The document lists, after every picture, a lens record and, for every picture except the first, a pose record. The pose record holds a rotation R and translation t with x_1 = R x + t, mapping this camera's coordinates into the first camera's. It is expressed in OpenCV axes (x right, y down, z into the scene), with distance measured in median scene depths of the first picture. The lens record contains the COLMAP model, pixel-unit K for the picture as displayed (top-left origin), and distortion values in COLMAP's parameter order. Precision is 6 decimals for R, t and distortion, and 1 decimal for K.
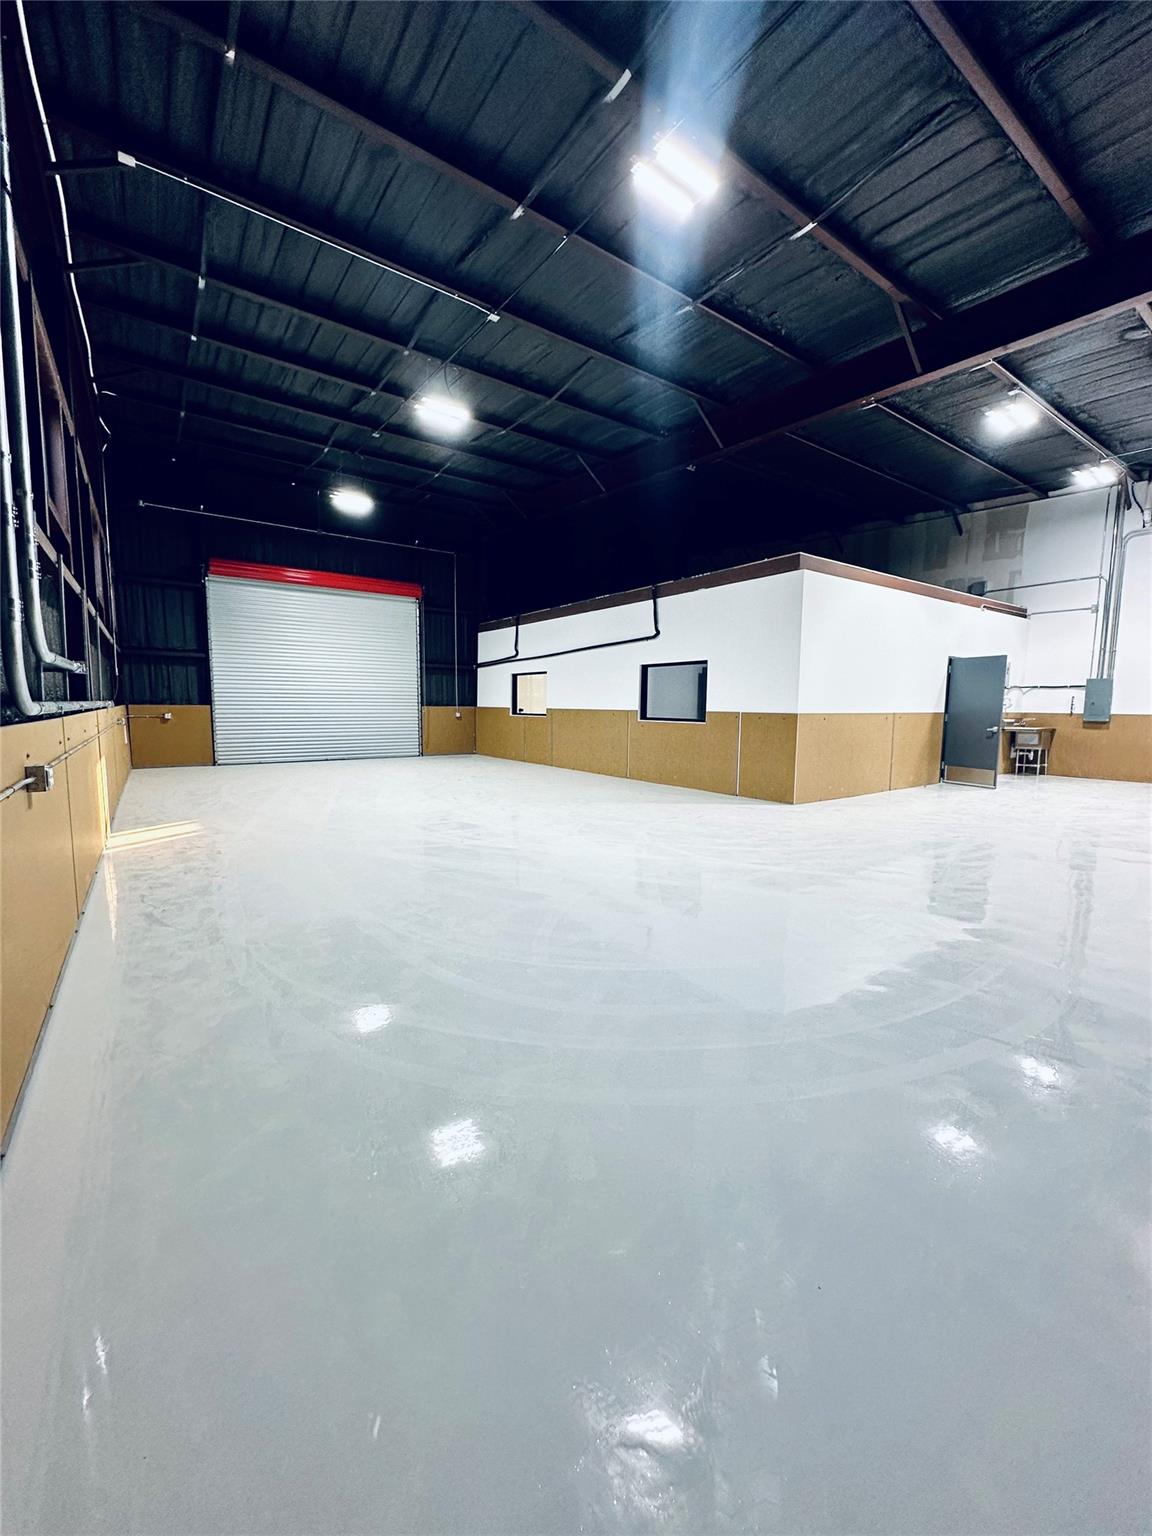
lens RADIAL K [[604.3, 0, 577.9], [0, 604.3, 768.0], [0, 0, 1]] dist [-0.008498, 0.000765]
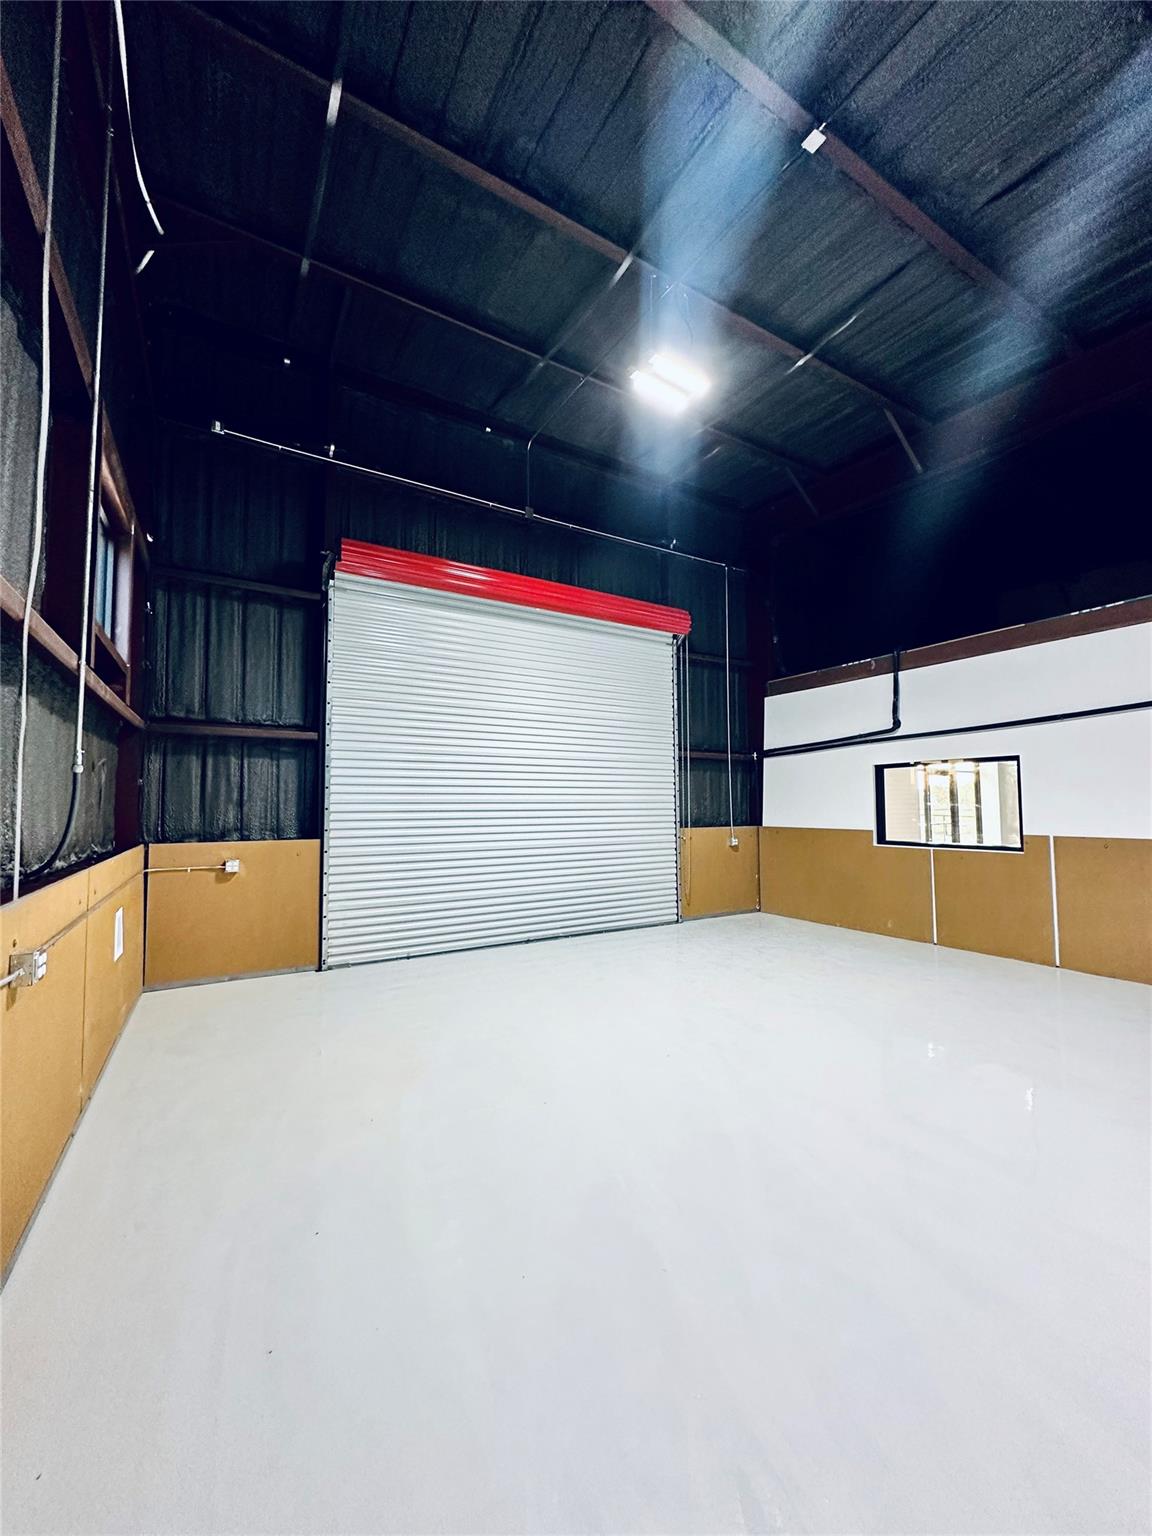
lens RADIAL K [[604.3, 0, 573.6], [0, 604.3, 769.7], [0, 0, 1]] dist [-0.008498, 0.000765]
pose [[0.997880, -0.021397, -0.061461, -0.350989], [0.010739, 0.985598, -0.168766, -0.070075], [0.064186, 0.167748, 0.983738, 0.494619]]
